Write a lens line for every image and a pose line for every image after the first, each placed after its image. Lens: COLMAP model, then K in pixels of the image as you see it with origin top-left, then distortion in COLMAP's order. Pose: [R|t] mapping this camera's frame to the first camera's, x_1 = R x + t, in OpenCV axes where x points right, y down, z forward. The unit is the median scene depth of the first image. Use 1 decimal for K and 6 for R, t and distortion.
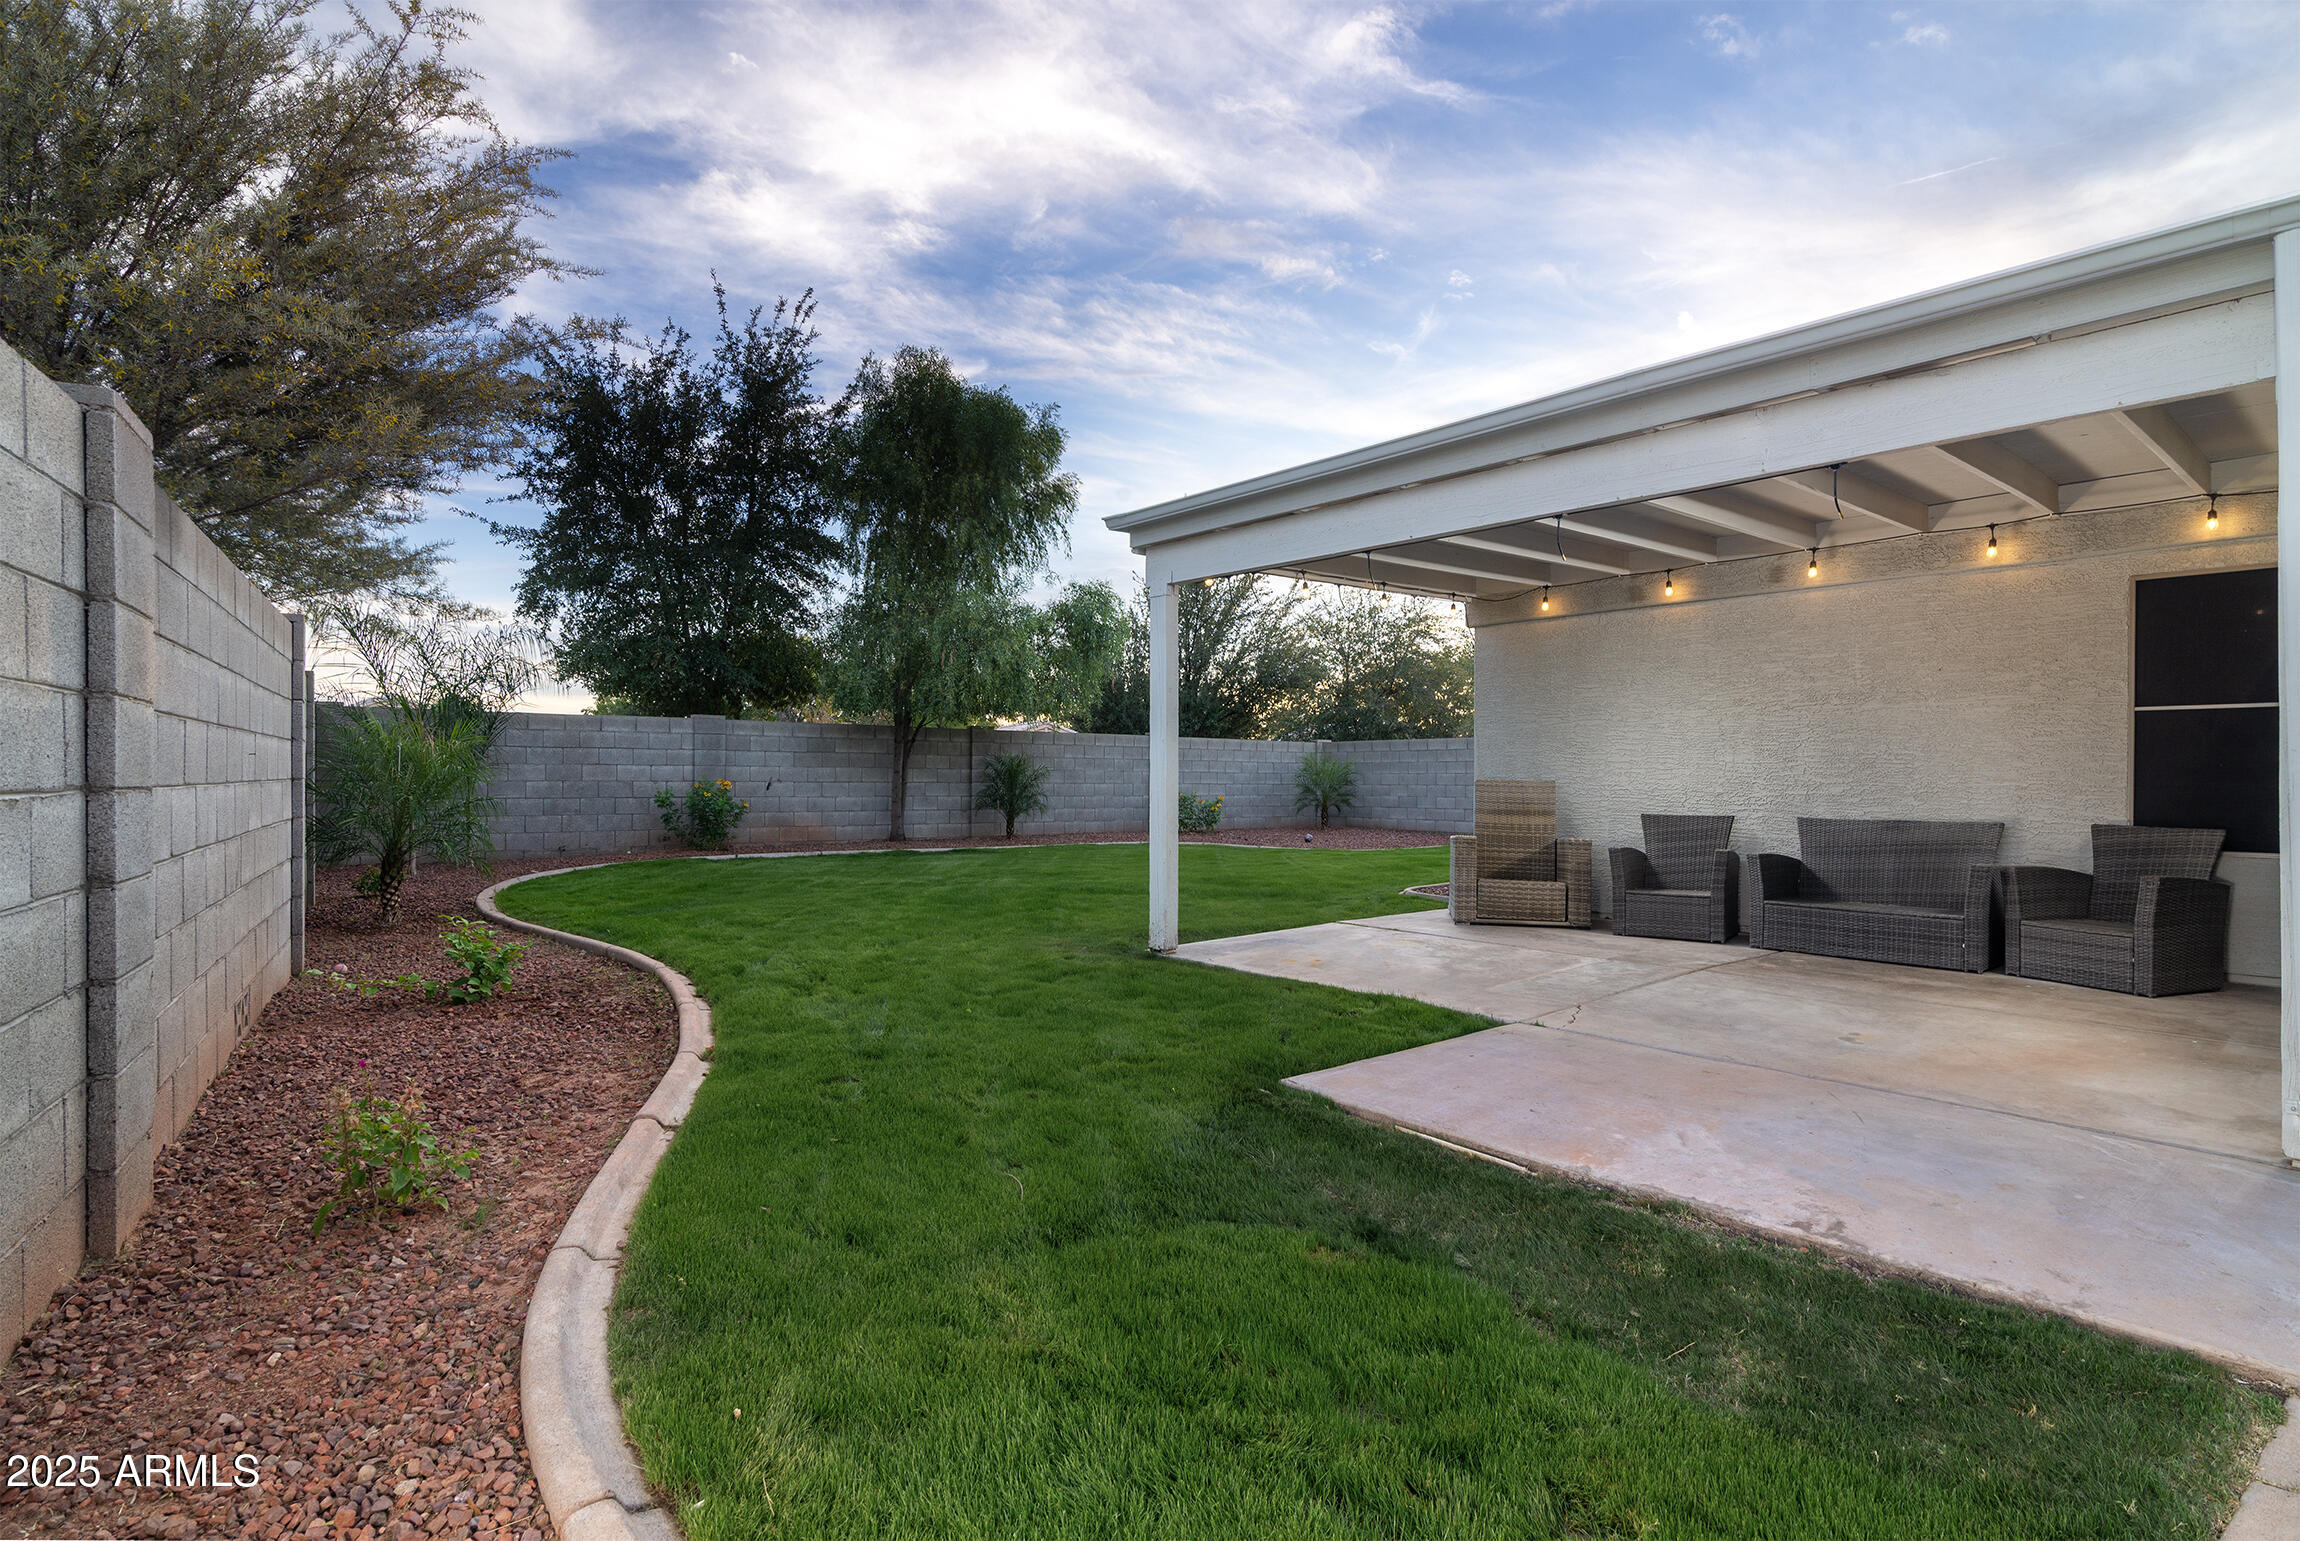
lens RADIAL K [[1126.3, 0, 1126.2], [0, 1126.3, 792.6], [0, 0, 1]] dist [0.013081, 0.000114]
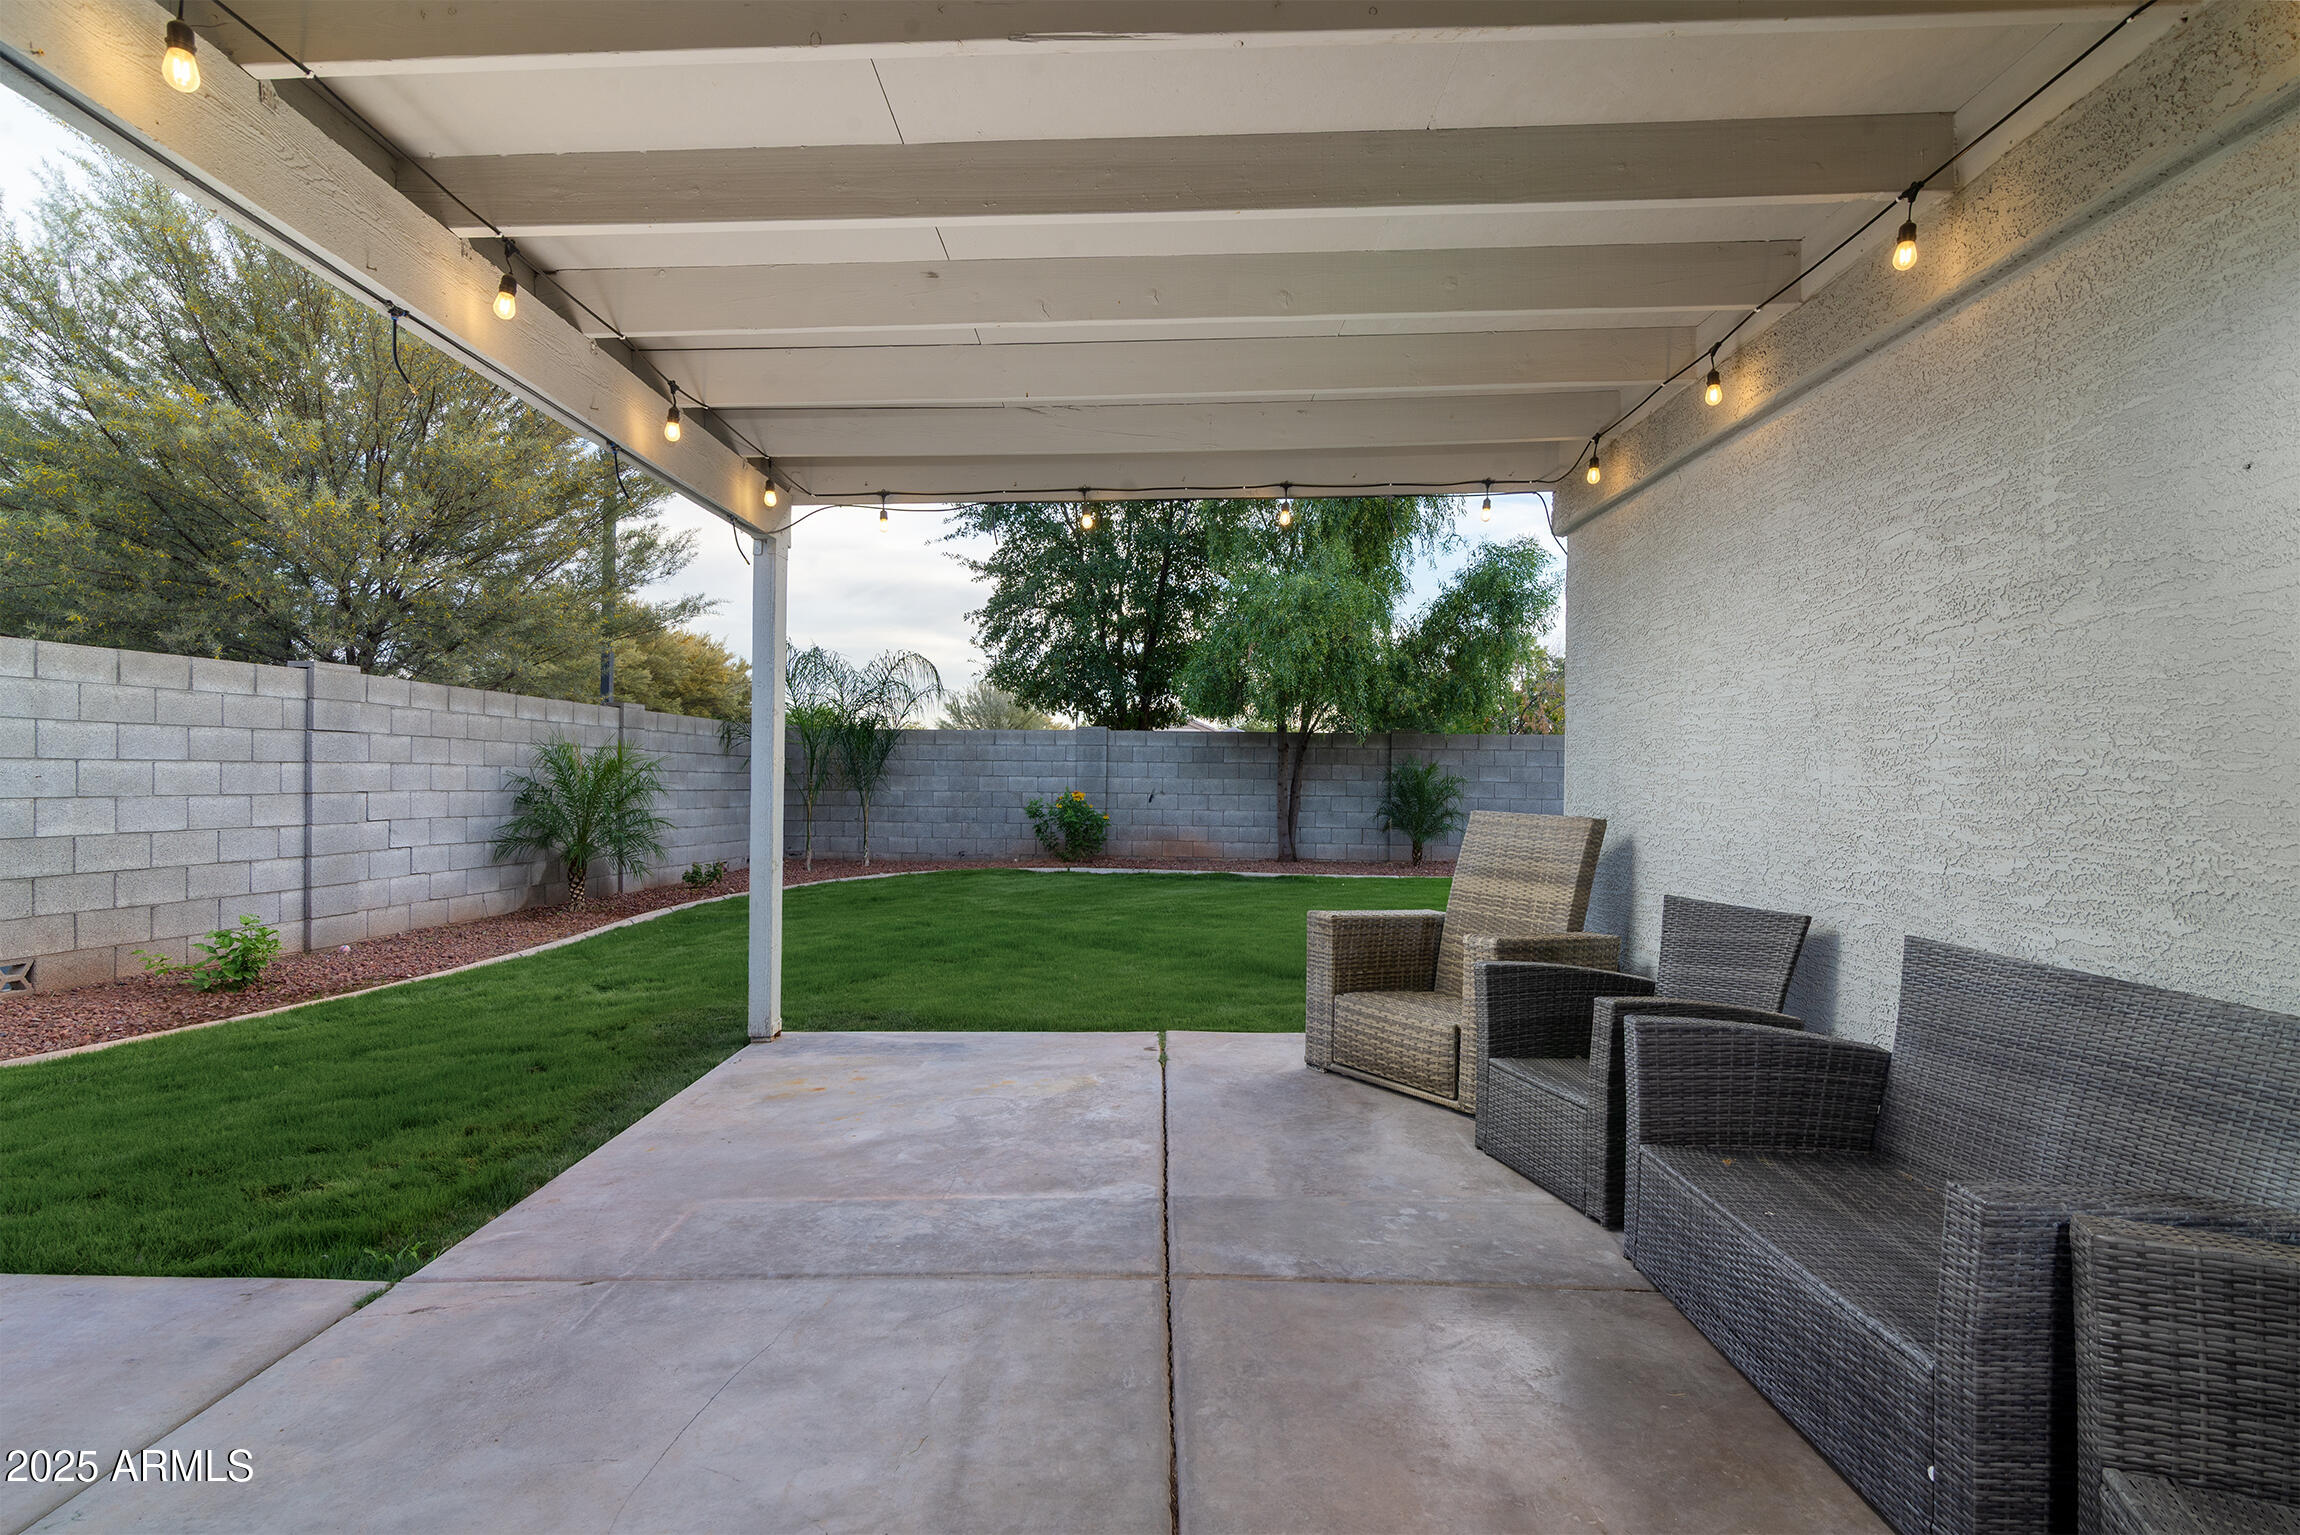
lens RADIAL K [[1126.3, 0, 1126.2], [0, 1126.3, 789.6], [0, 0, 1]] dist [0.013081, 0.000114]
pose [[0.747357, 0.008768, -0.664365, 0.303824], [-0.014505, 0.999890, -0.003120, -0.009721], [0.664265, 0.011969, 0.747402, 0.261385]]
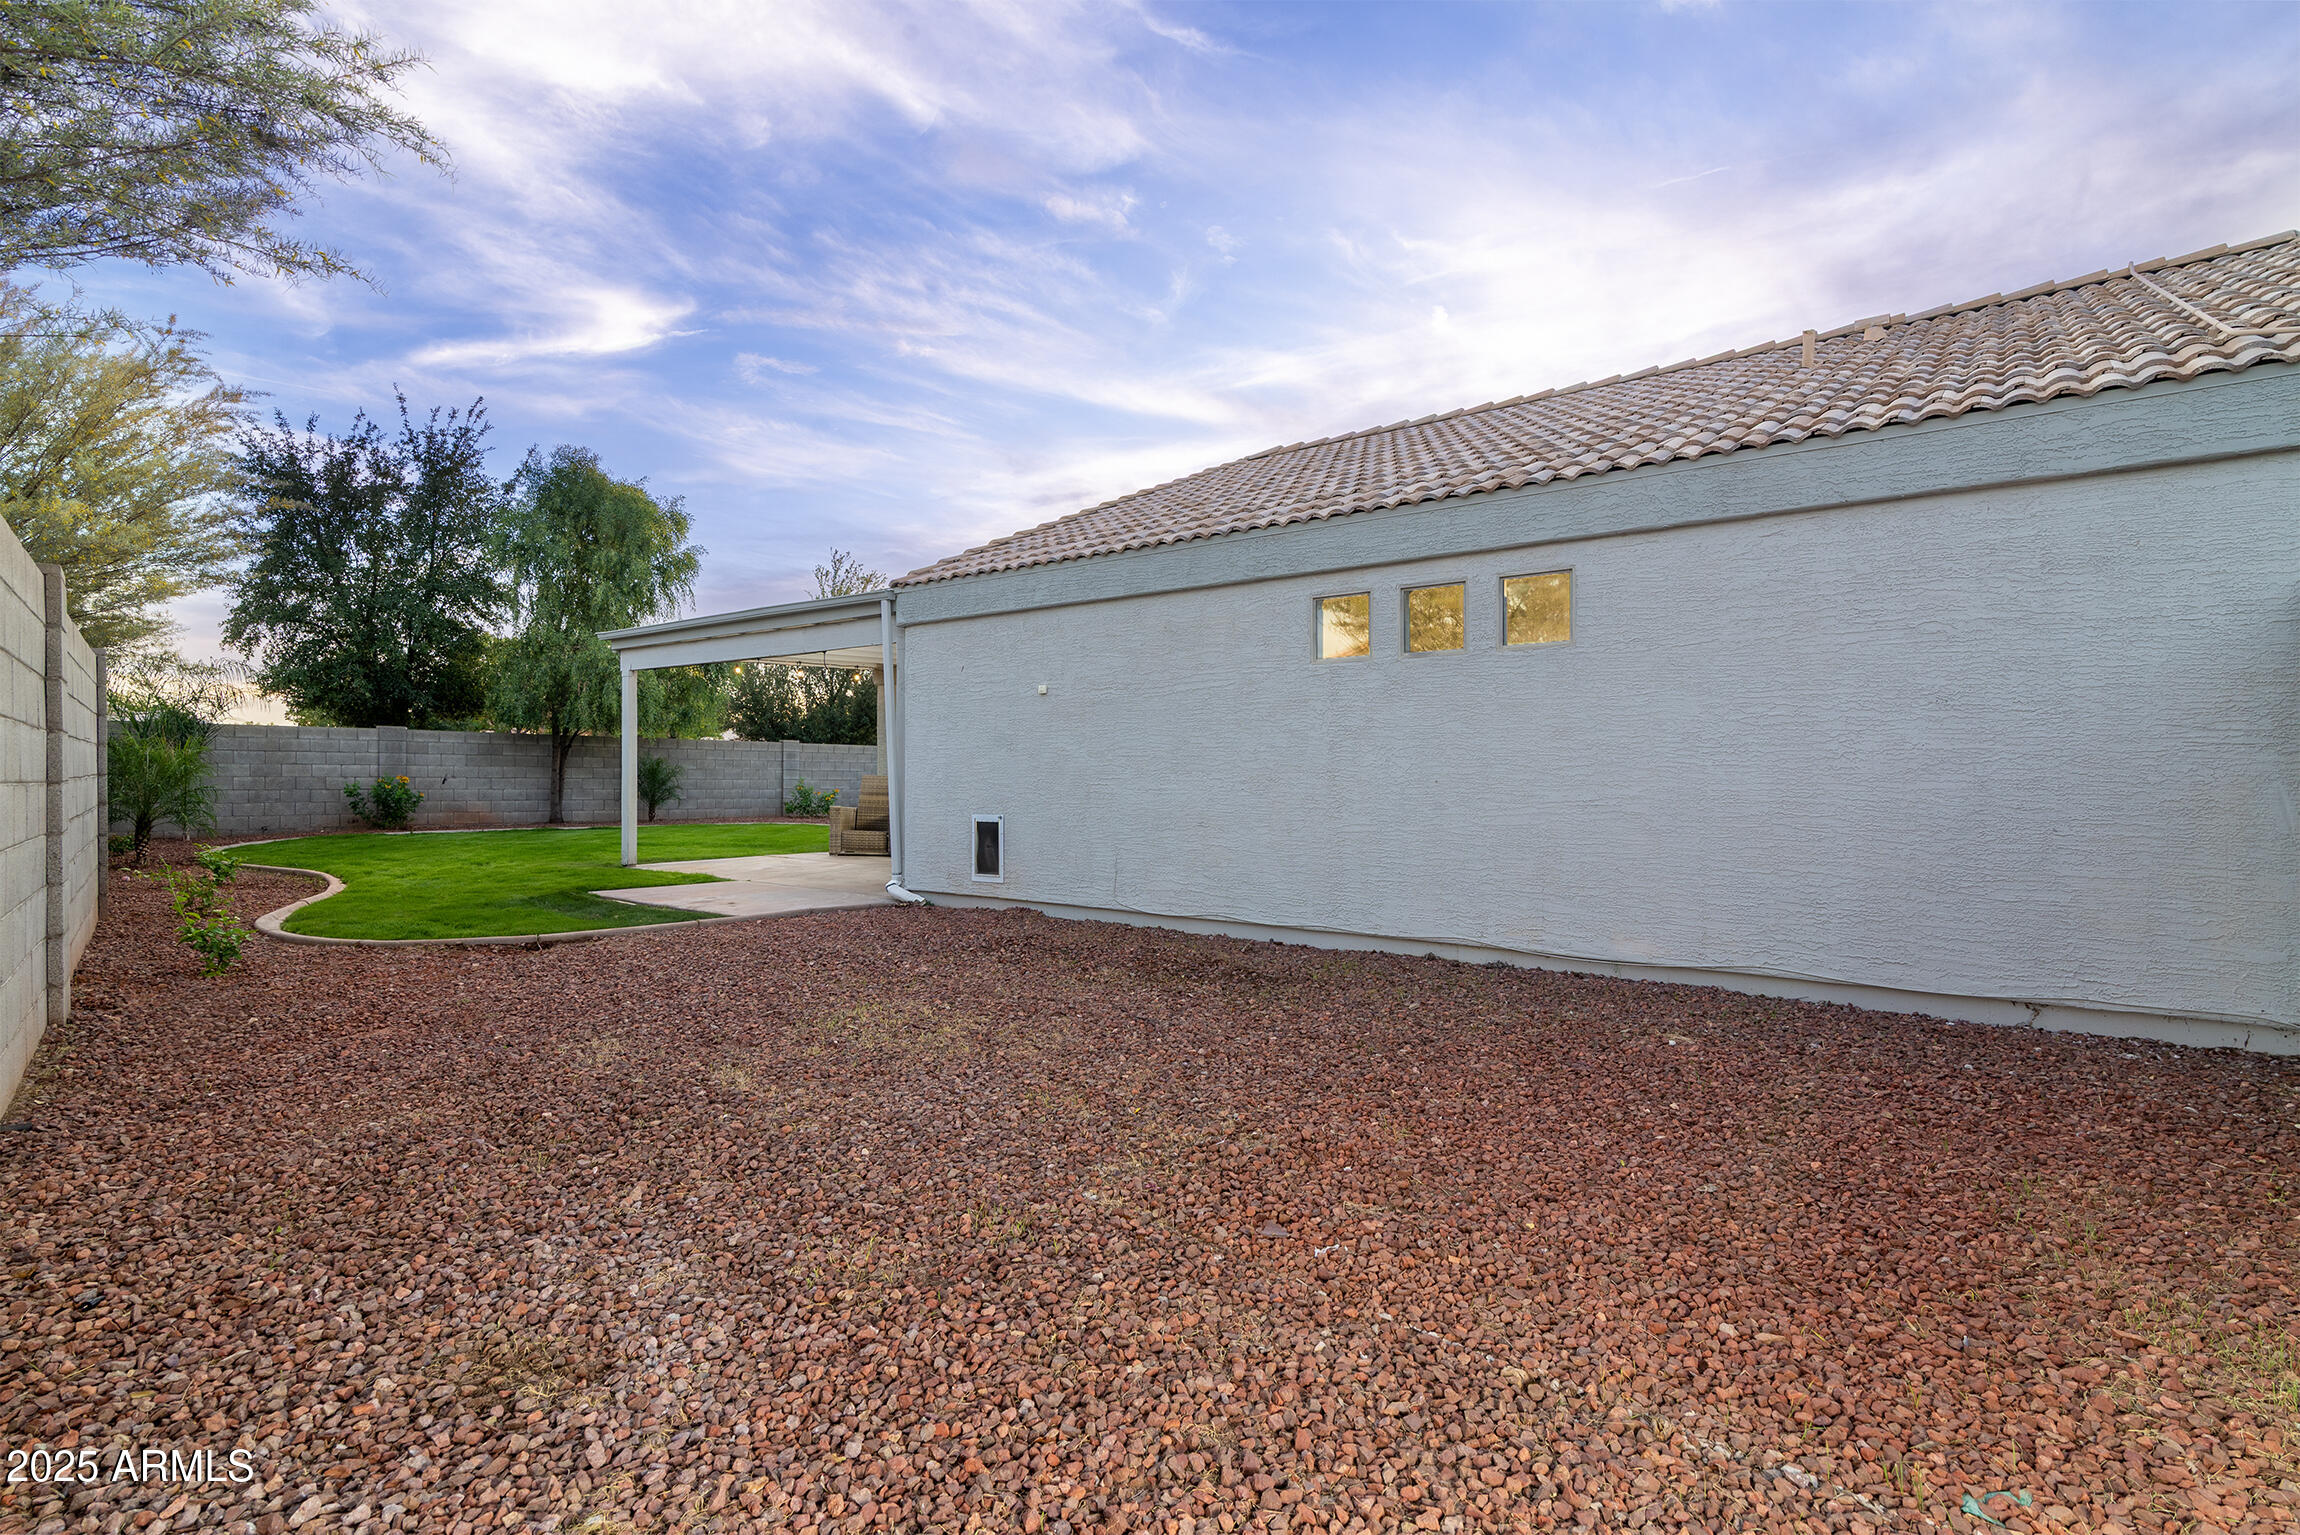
lens RADIAL K [[1126.3, 0, 1126.2], [0, 1126.3, 789.6], [0, 0, 1]] dist [0.013081, 0.000114]
pose [[0.982478, -0.001508, 0.186374, 0.208340], [0.001766, 0.999998, -0.001217, 0.007092], [-0.186371, 0.001525, 0.982478, -0.420365]]
